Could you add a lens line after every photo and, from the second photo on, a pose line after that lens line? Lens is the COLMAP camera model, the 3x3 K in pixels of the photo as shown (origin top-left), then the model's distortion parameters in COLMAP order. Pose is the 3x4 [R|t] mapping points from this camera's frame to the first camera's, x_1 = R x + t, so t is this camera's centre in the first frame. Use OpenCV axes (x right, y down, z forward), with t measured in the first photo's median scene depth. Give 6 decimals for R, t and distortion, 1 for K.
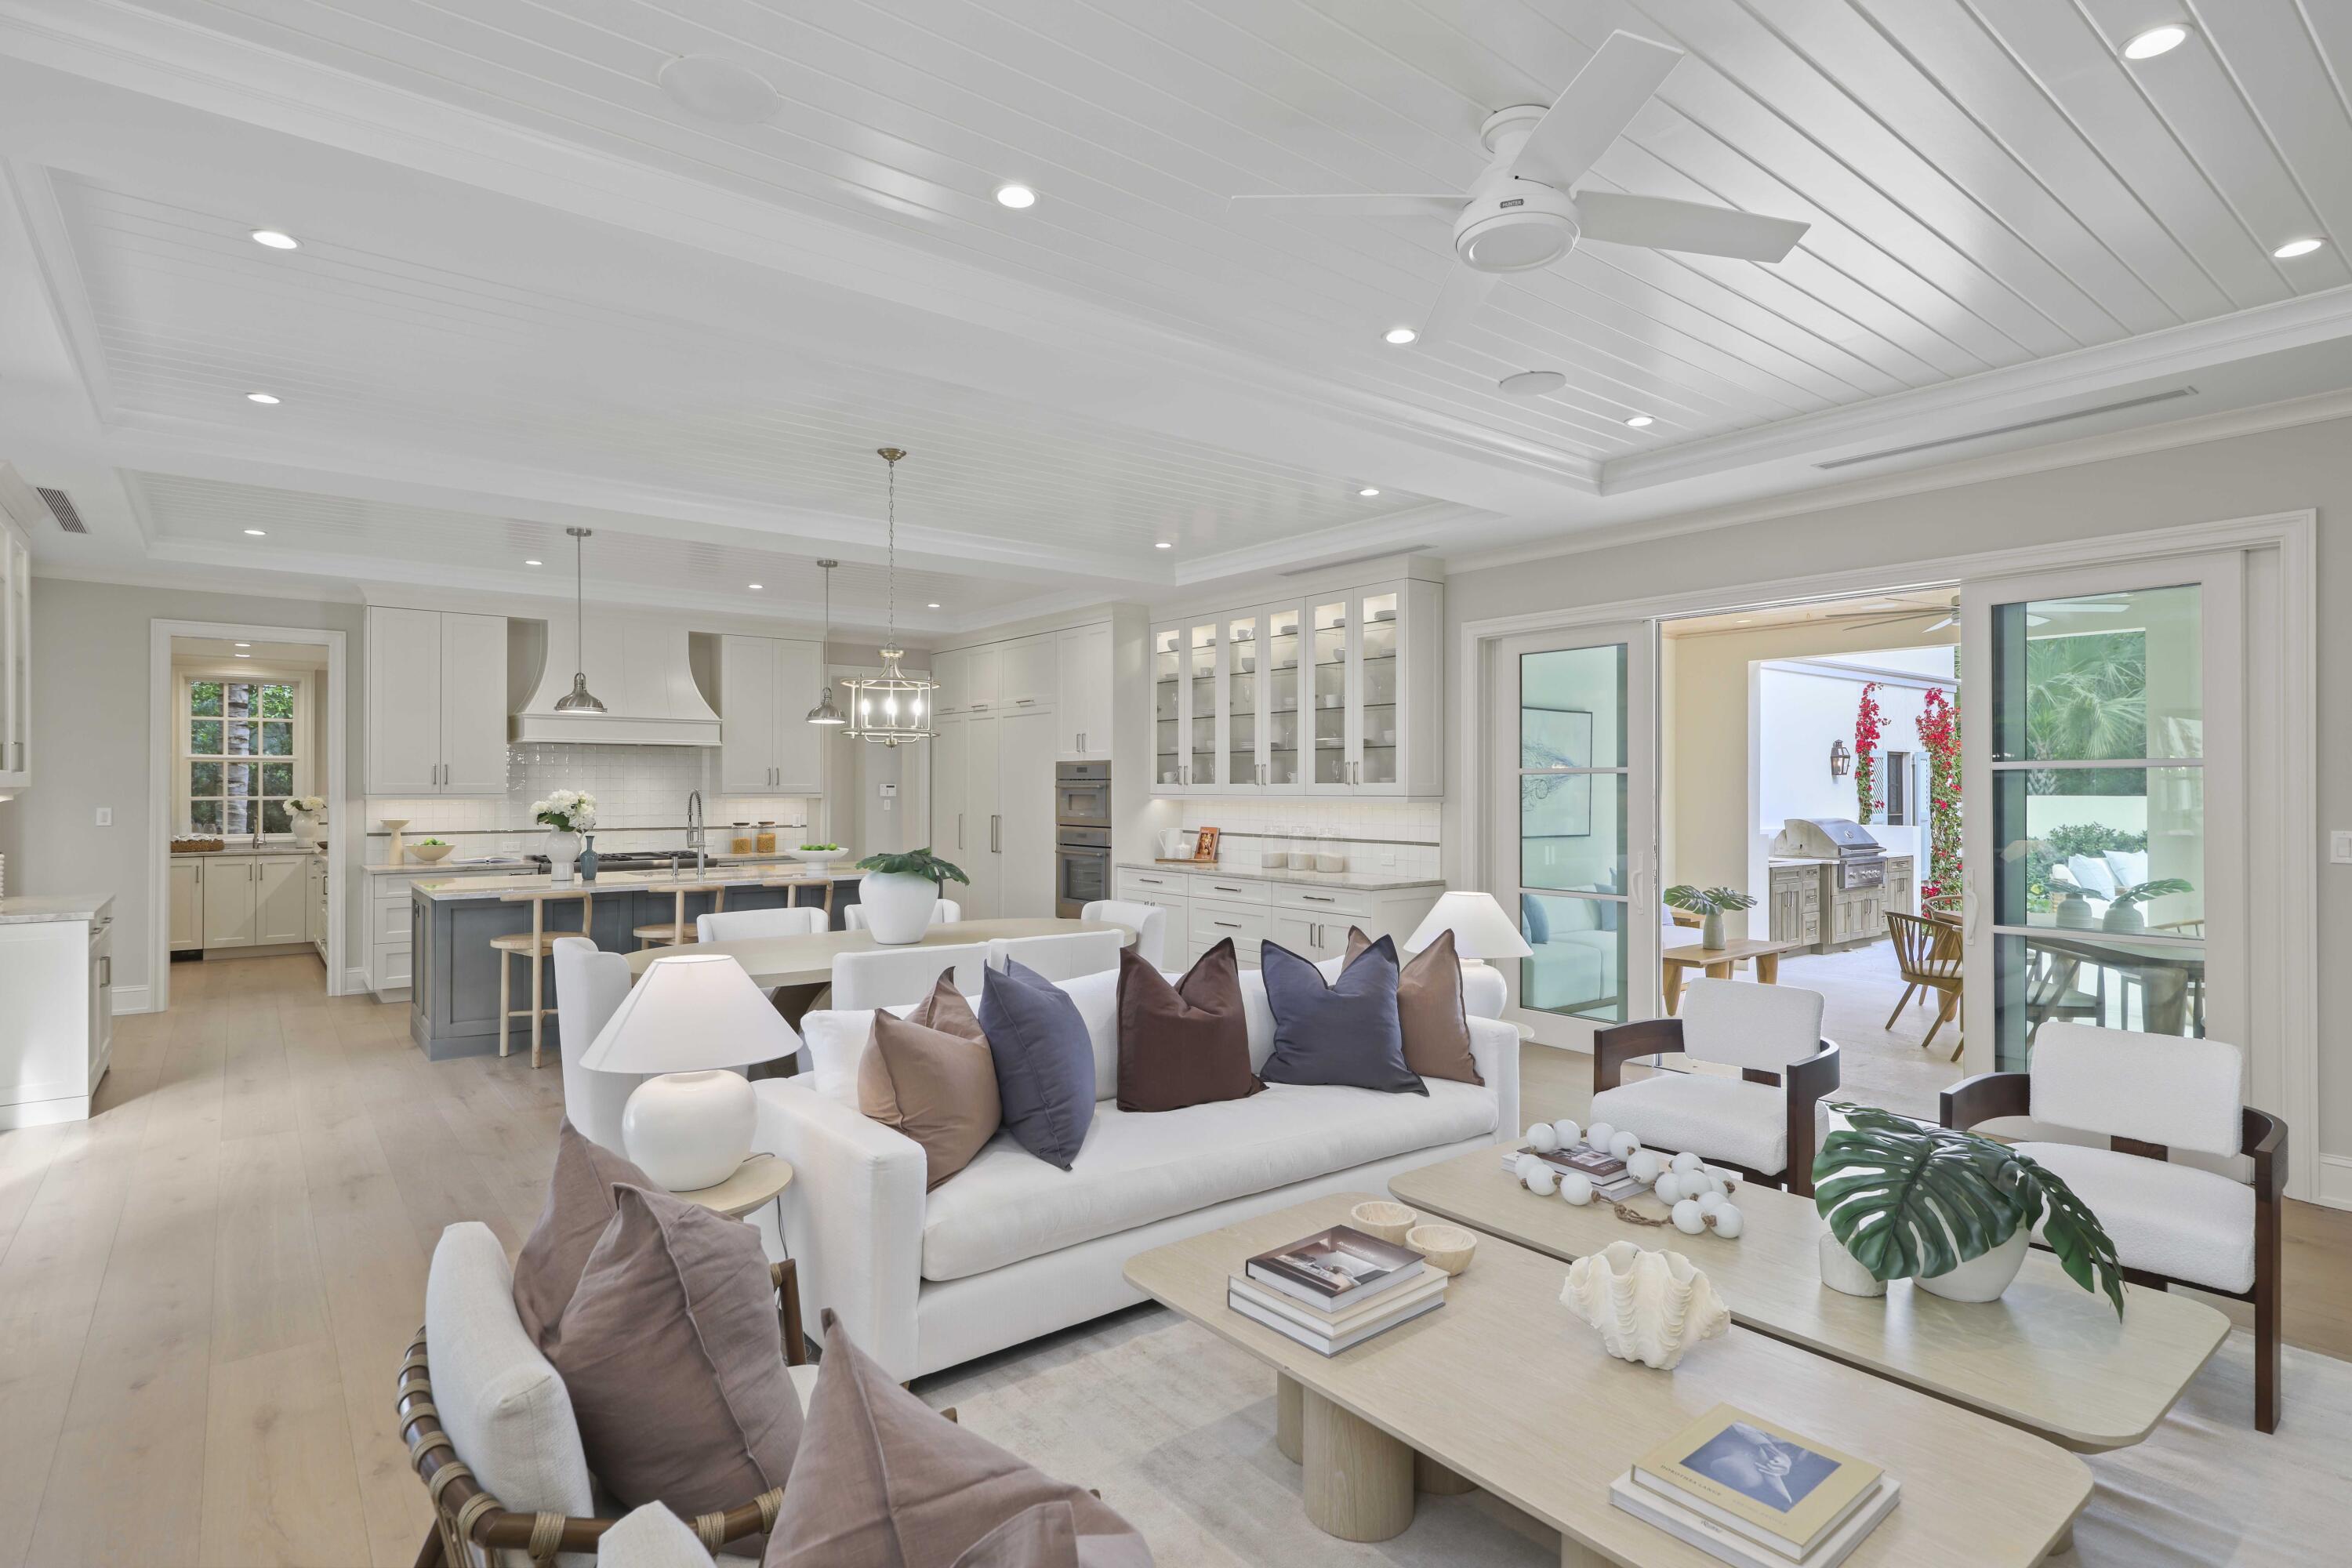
lens RADIAL K [[1183.6, 0, 1187.7], [0, 1183.6, 786.1], [0, 0, 1]] dist [0.000977, 0.000196]
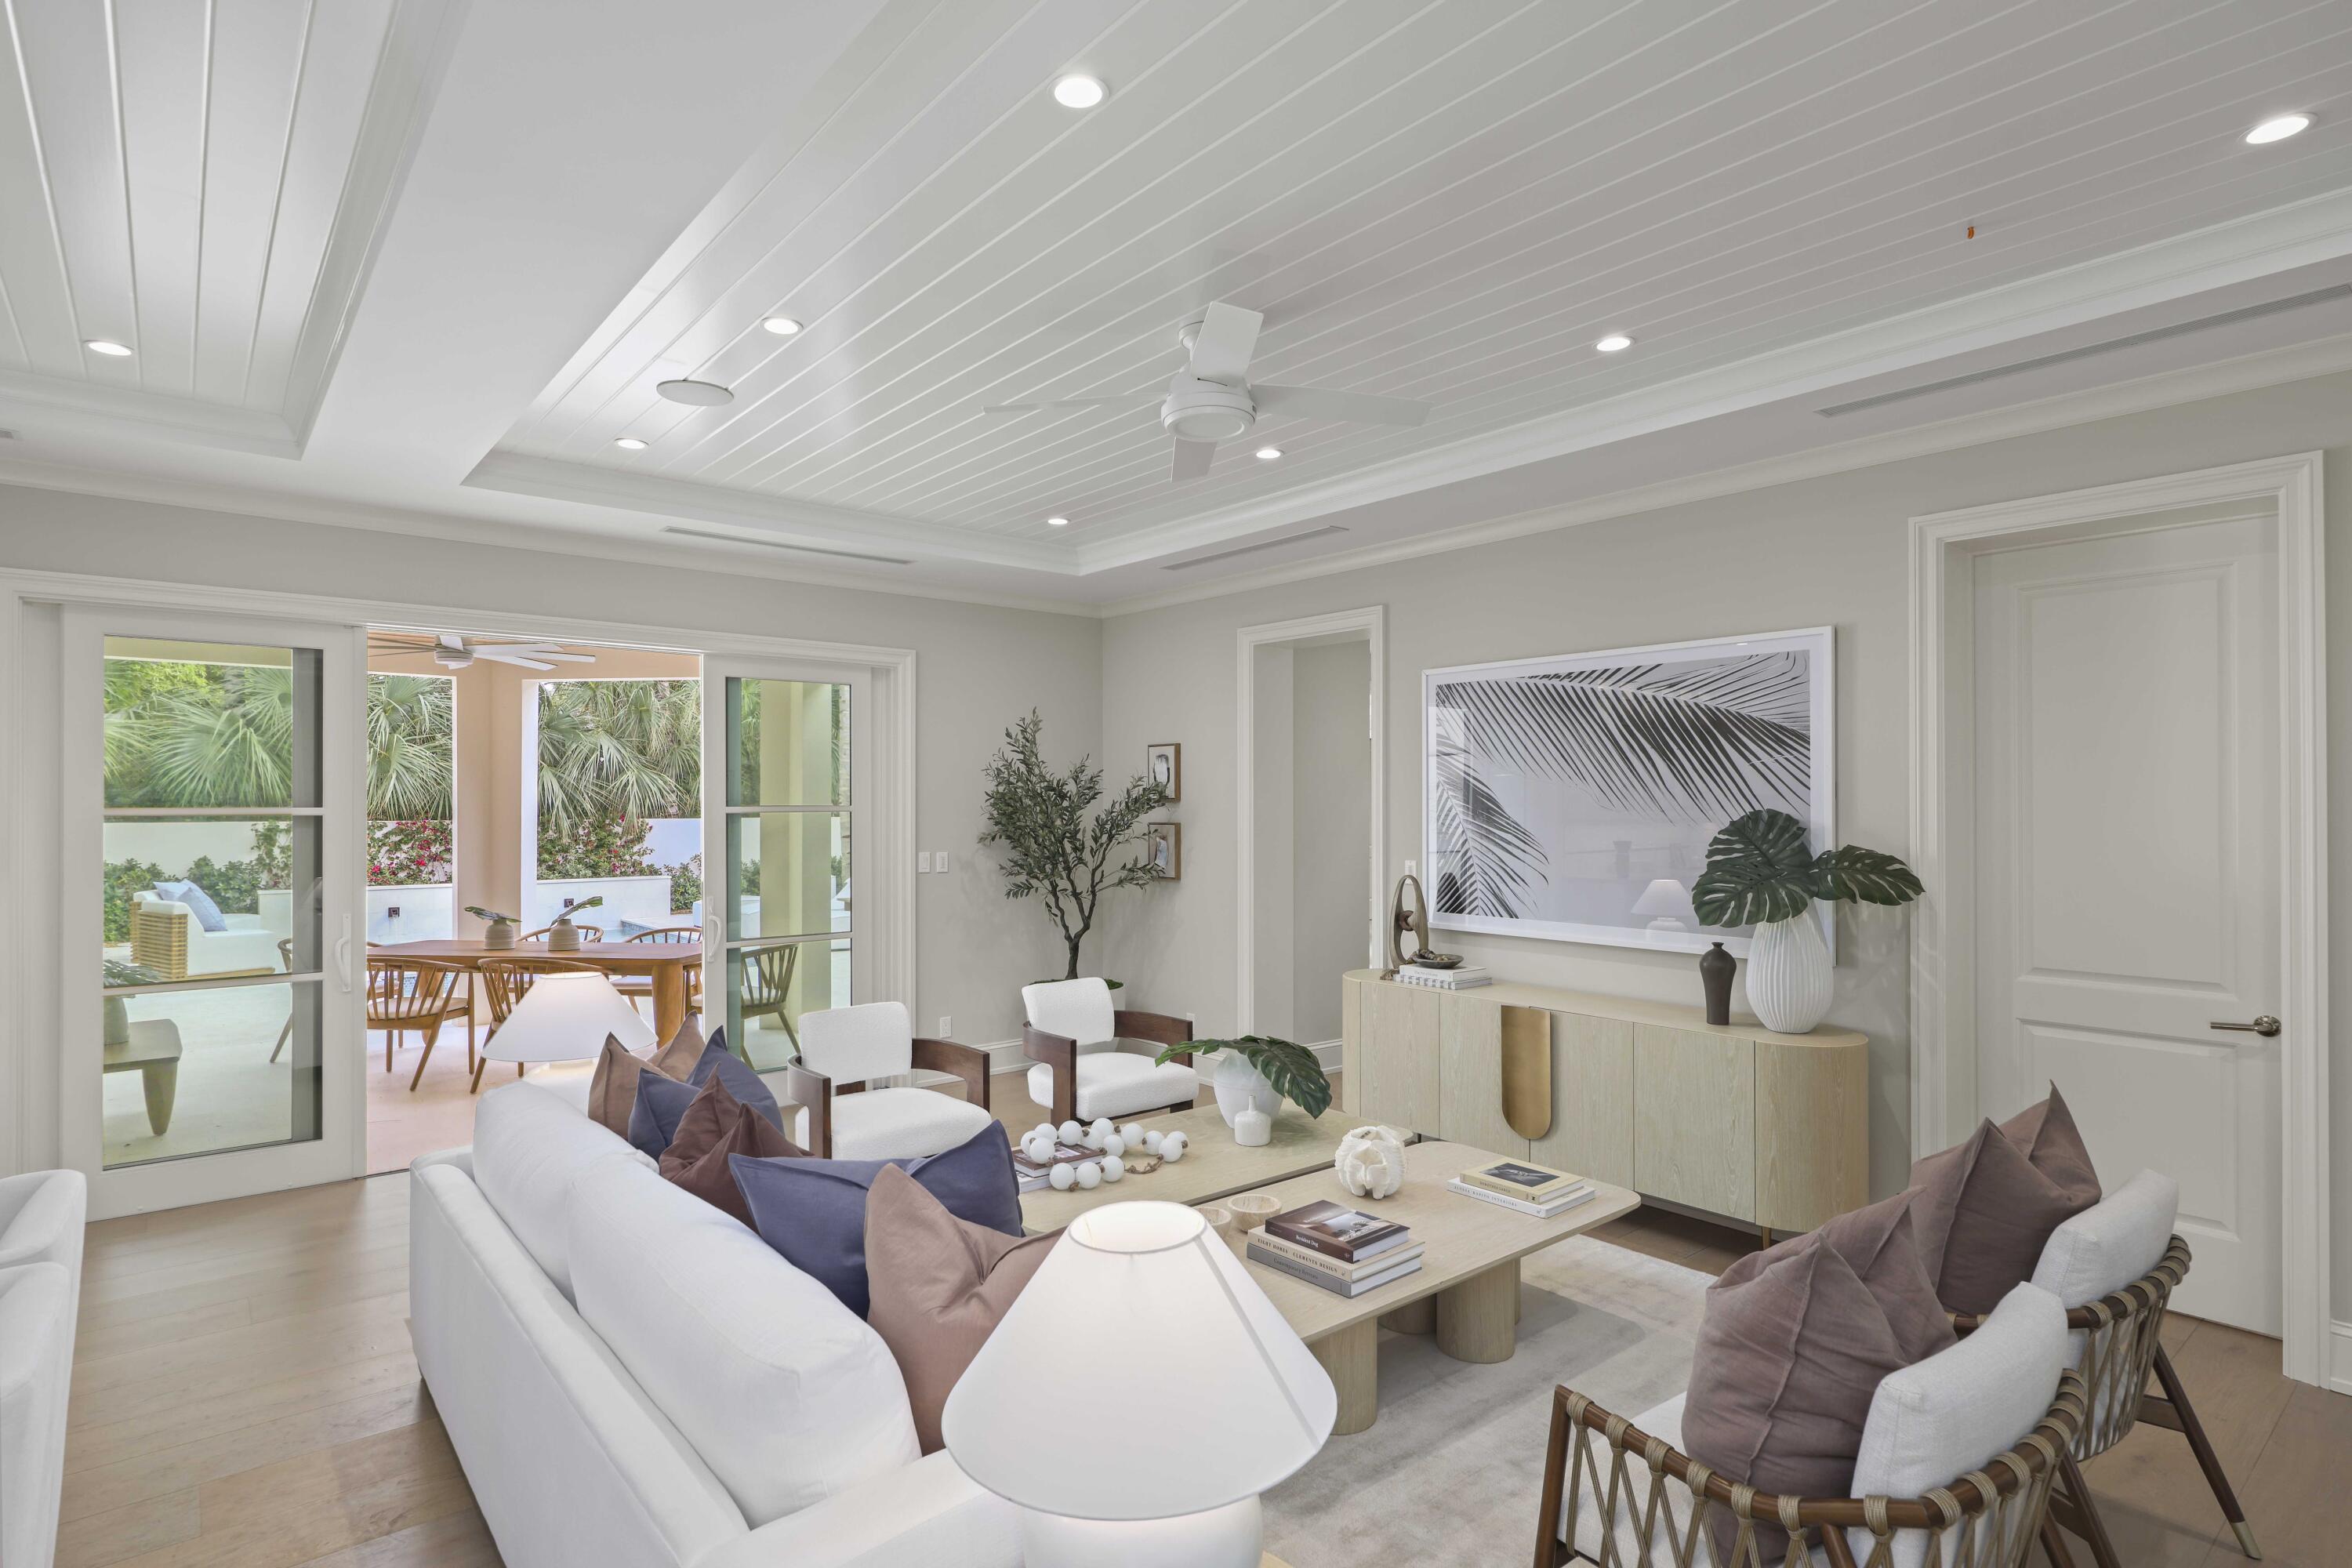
lens RADIAL K [[1183.6, 0, 1182.7], [0, 1183.6, 804.1], [0, 0, 1]] dist [0.000977, 0.000196]
pose [[-0.027180, 0.000300, 0.999631, -0.273269], [-0.000807, 1.000000, -0.000322, -0.011903], [-0.999630, -0.000815, -0.027180, 0.288769]]
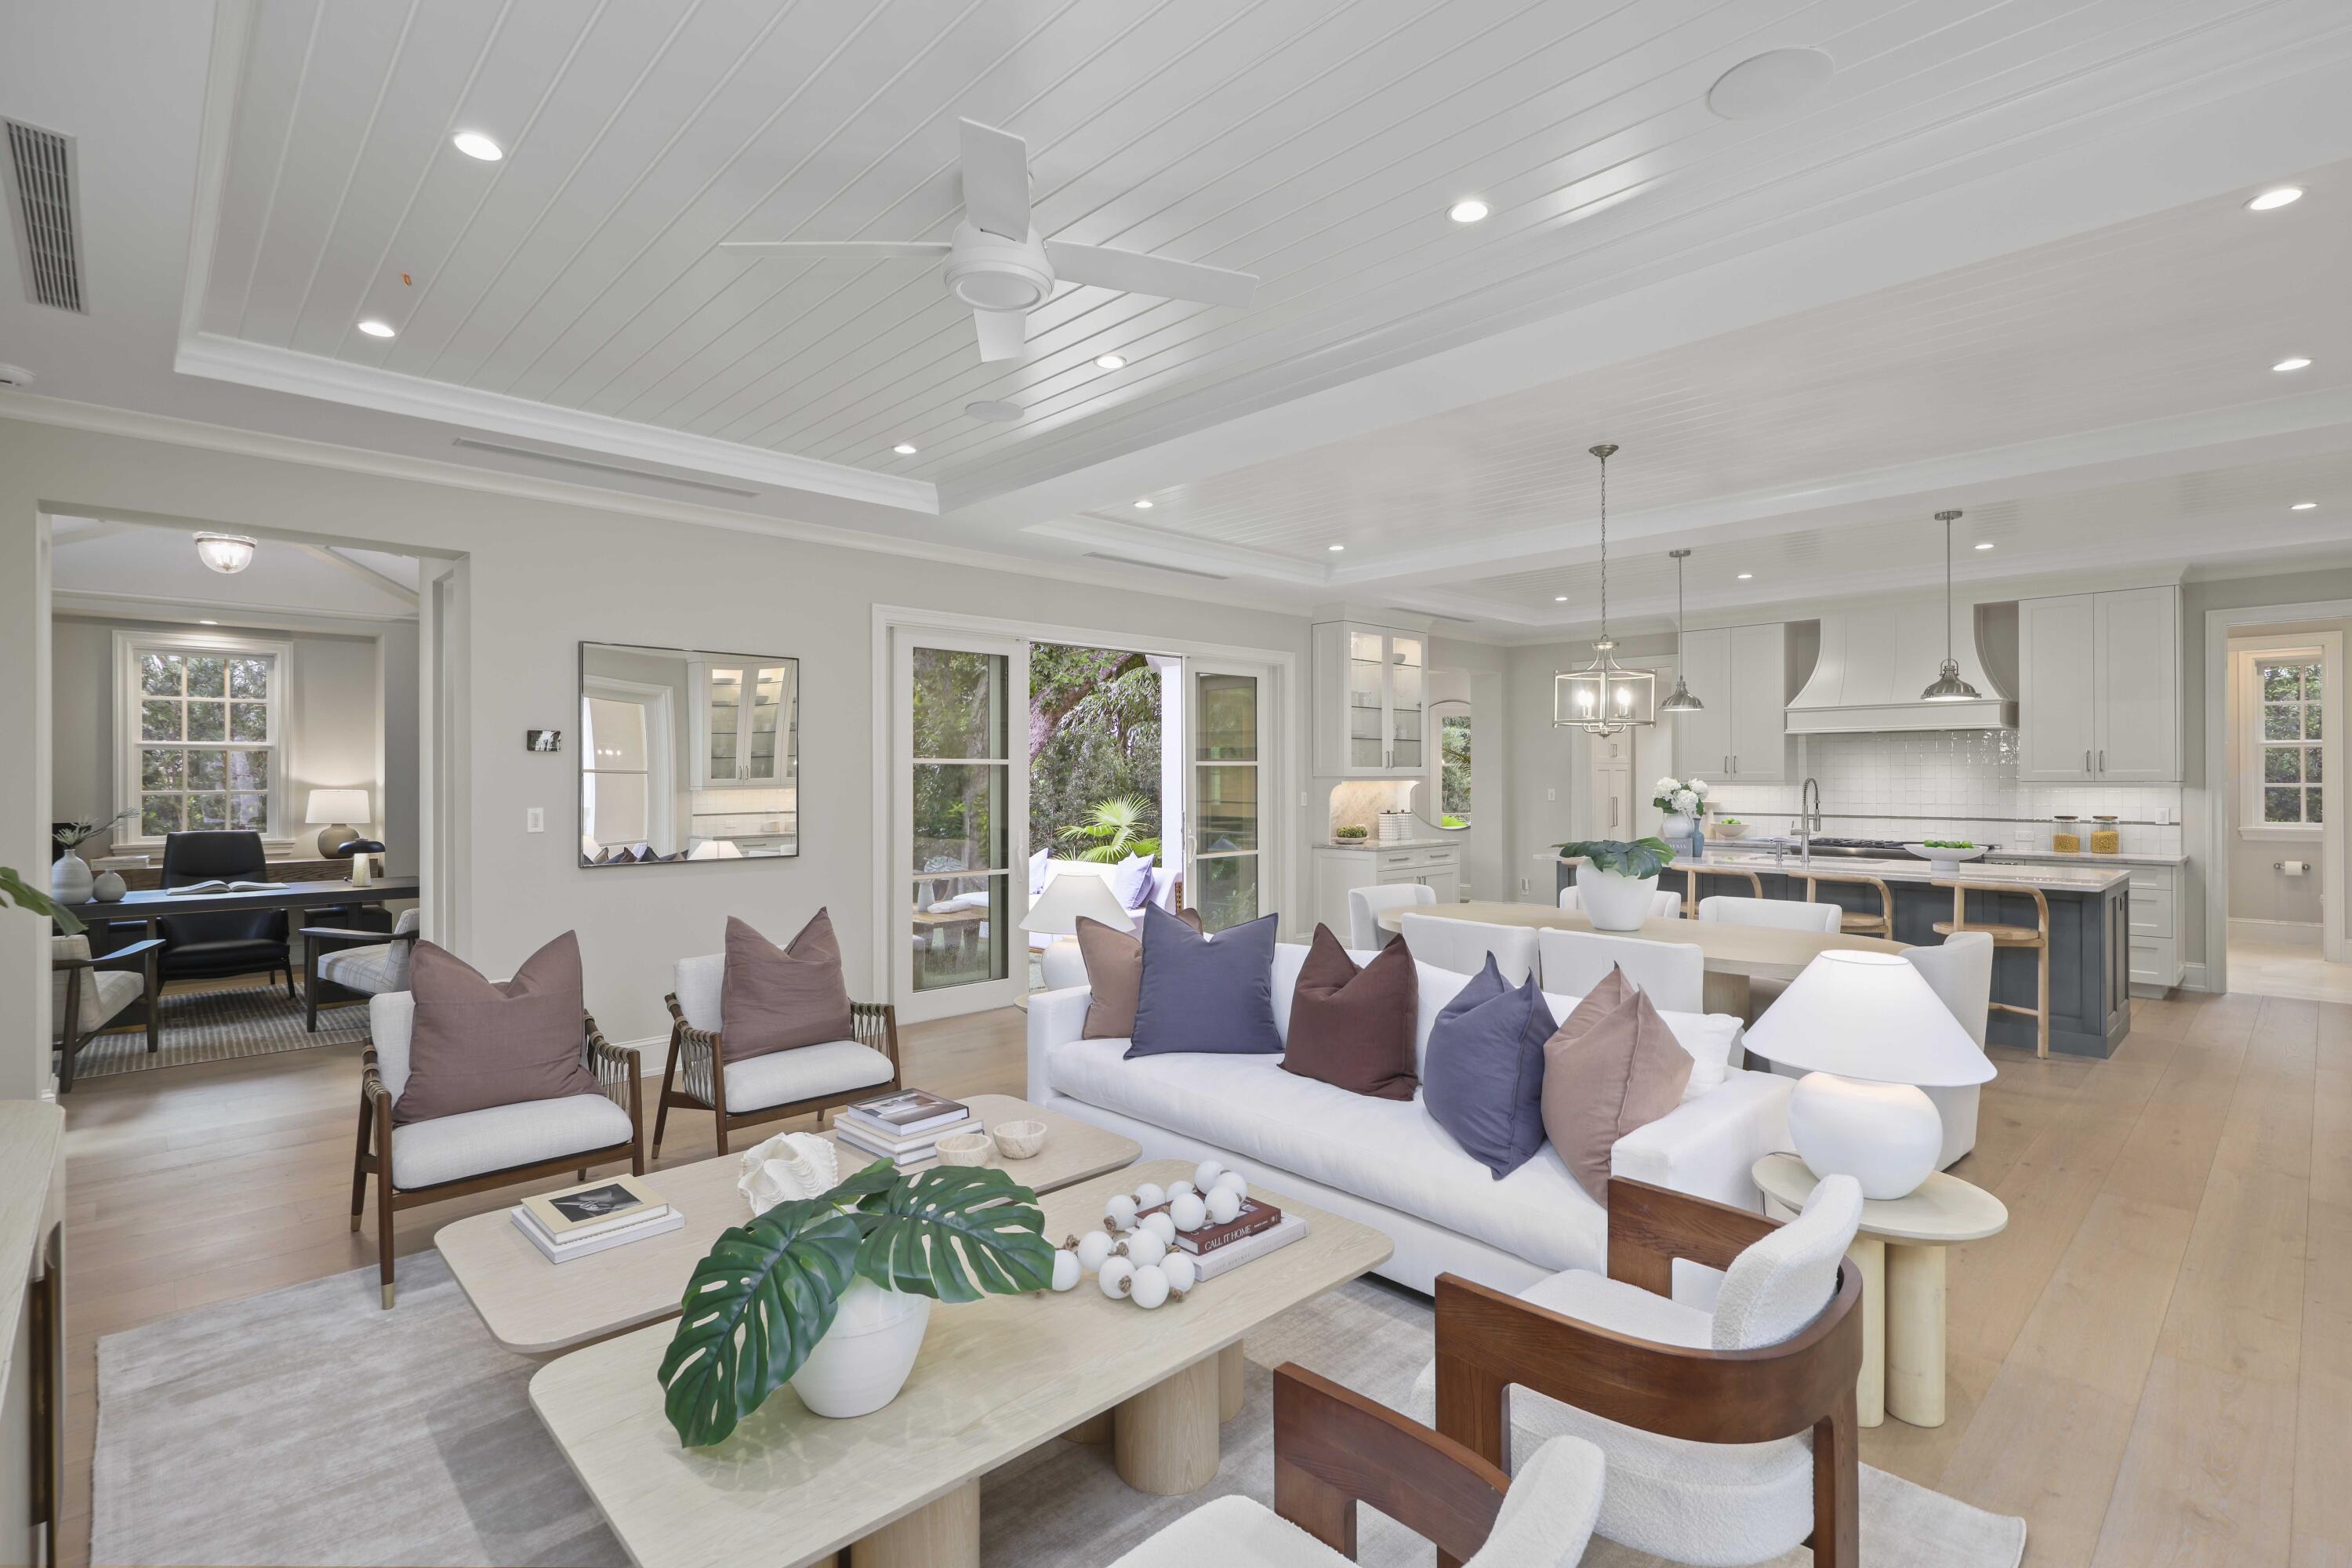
lens RADIAL K [[1096.7, 0, 1165.8], [0, 1096.7, 778.6], [0, 0, 1]] dist [0.000127, -0.000066]
pose [[0.070830, 0.000401, -0.997488, 0.356440], [0.005086, 0.999987, 0.000763, 0.000234], [0.997475, -0.005127, 0.070827, 0.294002]]
